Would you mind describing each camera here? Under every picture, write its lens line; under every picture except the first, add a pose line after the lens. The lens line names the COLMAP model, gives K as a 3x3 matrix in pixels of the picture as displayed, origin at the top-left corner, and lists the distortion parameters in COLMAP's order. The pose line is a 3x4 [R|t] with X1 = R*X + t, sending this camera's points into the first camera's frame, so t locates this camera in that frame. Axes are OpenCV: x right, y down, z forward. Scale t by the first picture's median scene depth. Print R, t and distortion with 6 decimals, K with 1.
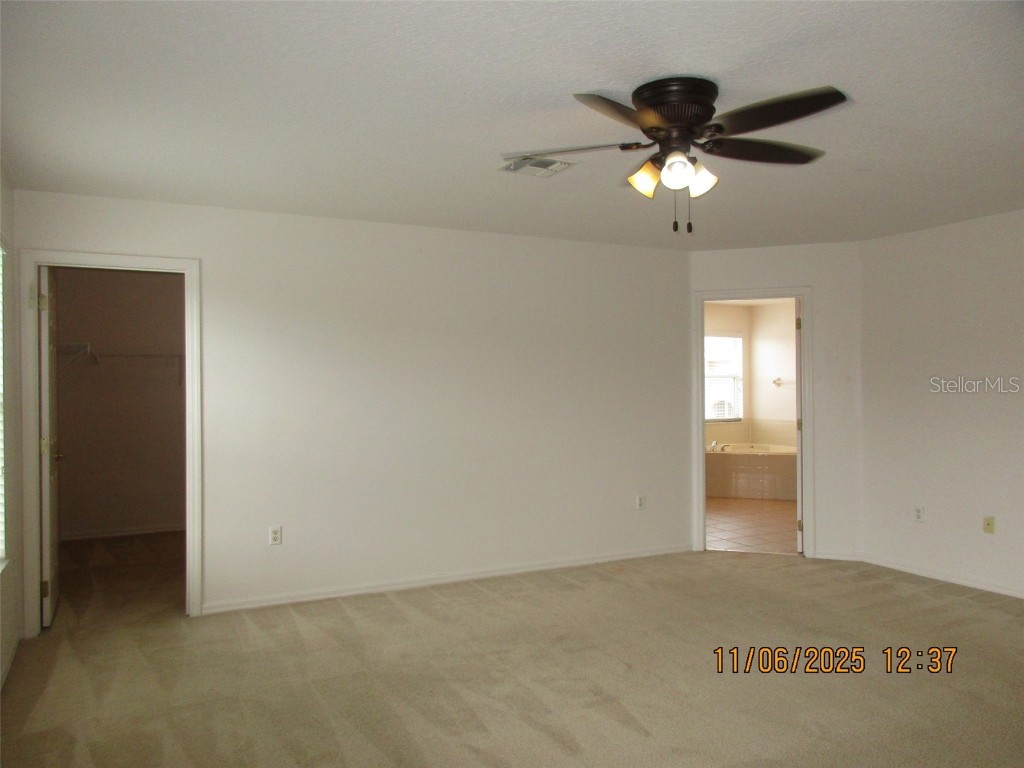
lens RADIAL K [[738.7, 0, 510.9], [0, 738.7, 381.0], [0, 0, 1]] dist [-0.014758, -0.002757]
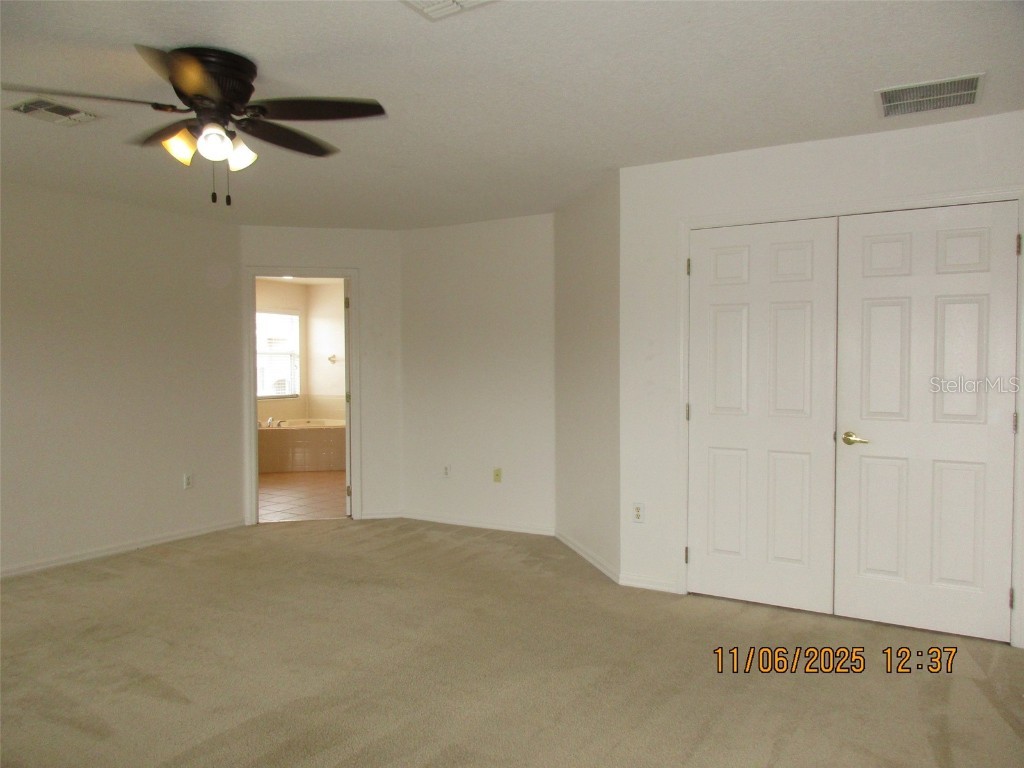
lens RADIAL K [[738.7, 0, 514.6], [0, 738.7, 379.3], [0, 0, 1]] dist [-0.014758, -0.002757]
pose [[0.836161, -0.011611, 0.548360, 0.006260], [-0.002747, 0.999675, 0.025355, 0.005592], [-0.548476, -0.022707, 0.835858, -0.035258]]
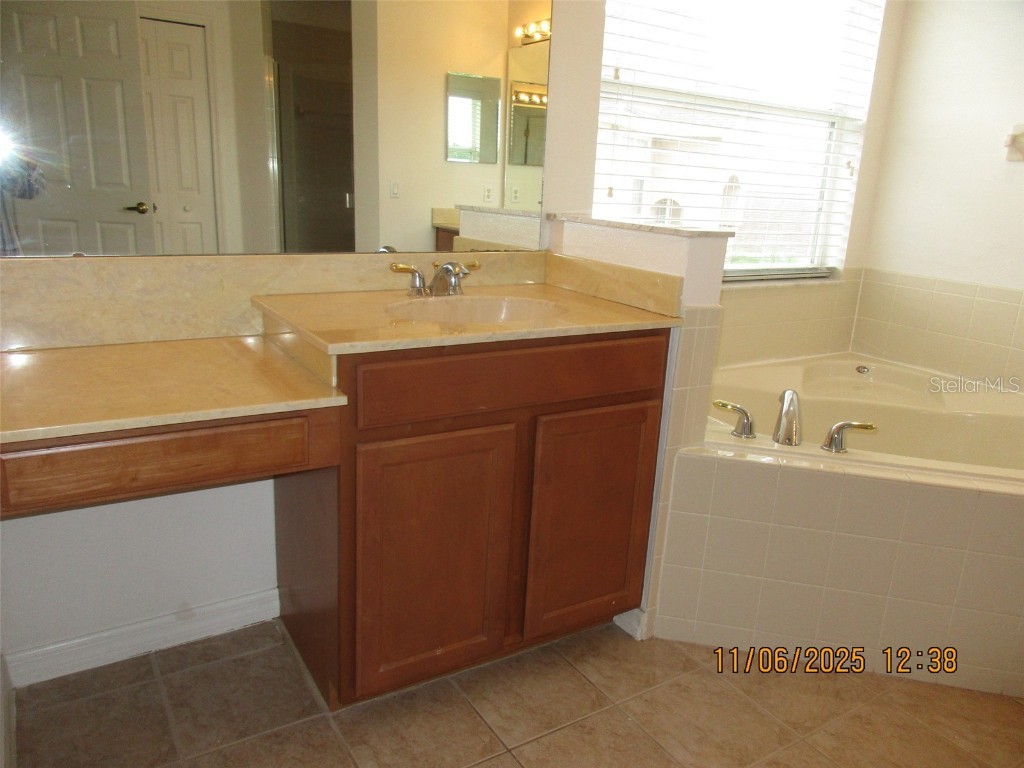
lens RADIAL K [[738.7, 0, 515.6], [0, 738.7, 384.5], [0, 0, 1]] dist [-0.014758, -0.002757]
pose [[0.991460, 0.023727, 0.128238, 0.301837], [-0.058128, 0.960634, 0.271668, 0.045729], [-0.116744, -0.276802, 0.953809, 1.458062]]
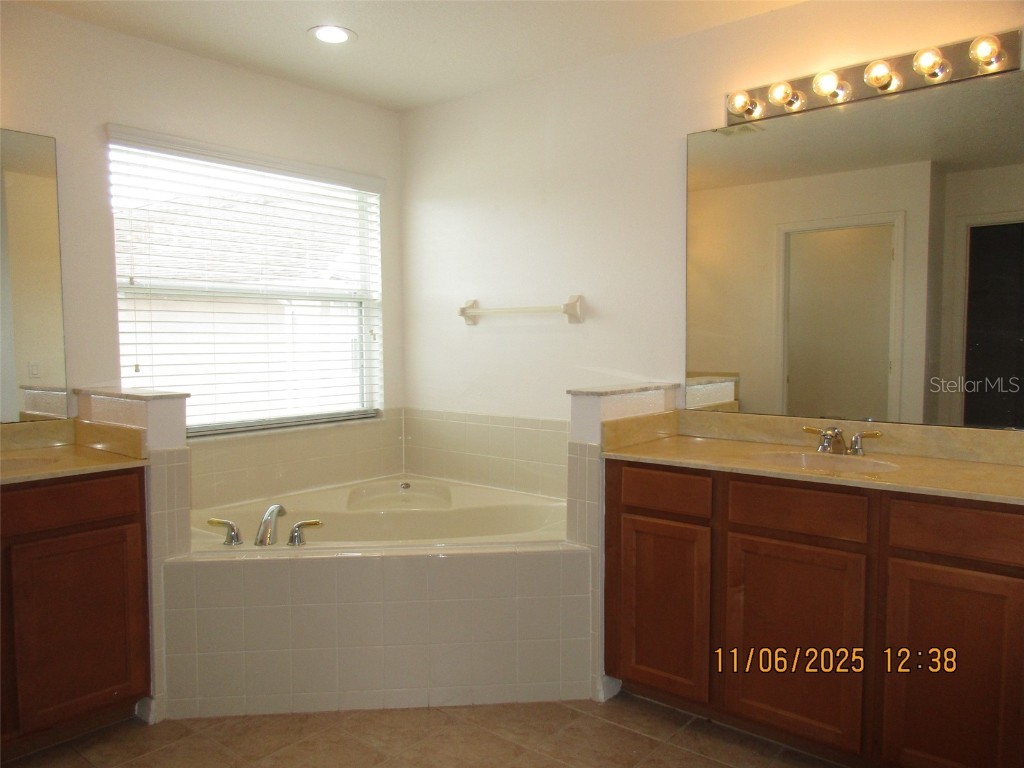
lens RADIAL K [[738.7, 0, 522.2], [0, 738.7, 389.0], [0, 0, 1]] dist [-0.014758, -0.002757]
pose [[0.907110, -0.026499, 0.420059, 0.444436], [-0.001920, 0.997745, 0.067086, 0.029211], [-0.420890, -0.061661, 0.905014, 1.267617]]
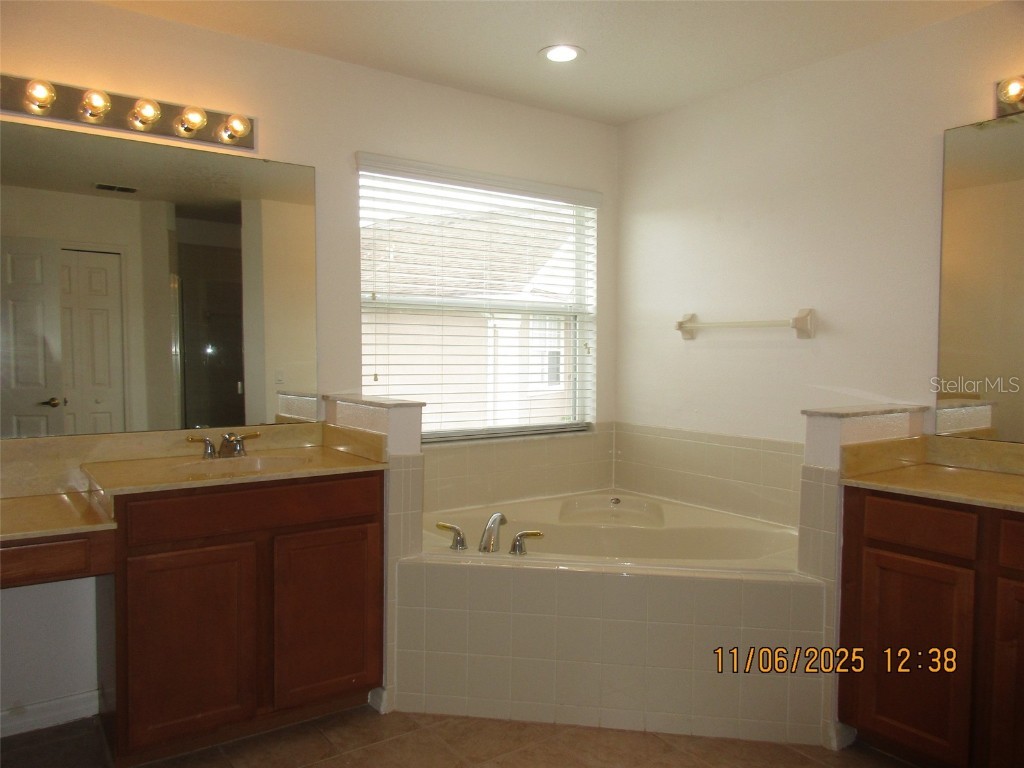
lens RADIAL K [[738.7, 0, 525.0], [0, 738.7, 390.1], [0, 0, 1]] dist [-0.014758, -0.002757]
pose [[0.983159, 0.002850, 0.182728, 0.423489], [-0.012686, 0.998531, 0.052684, 0.028537], [-0.182310, -0.054114, 0.981751, 1.283164]]
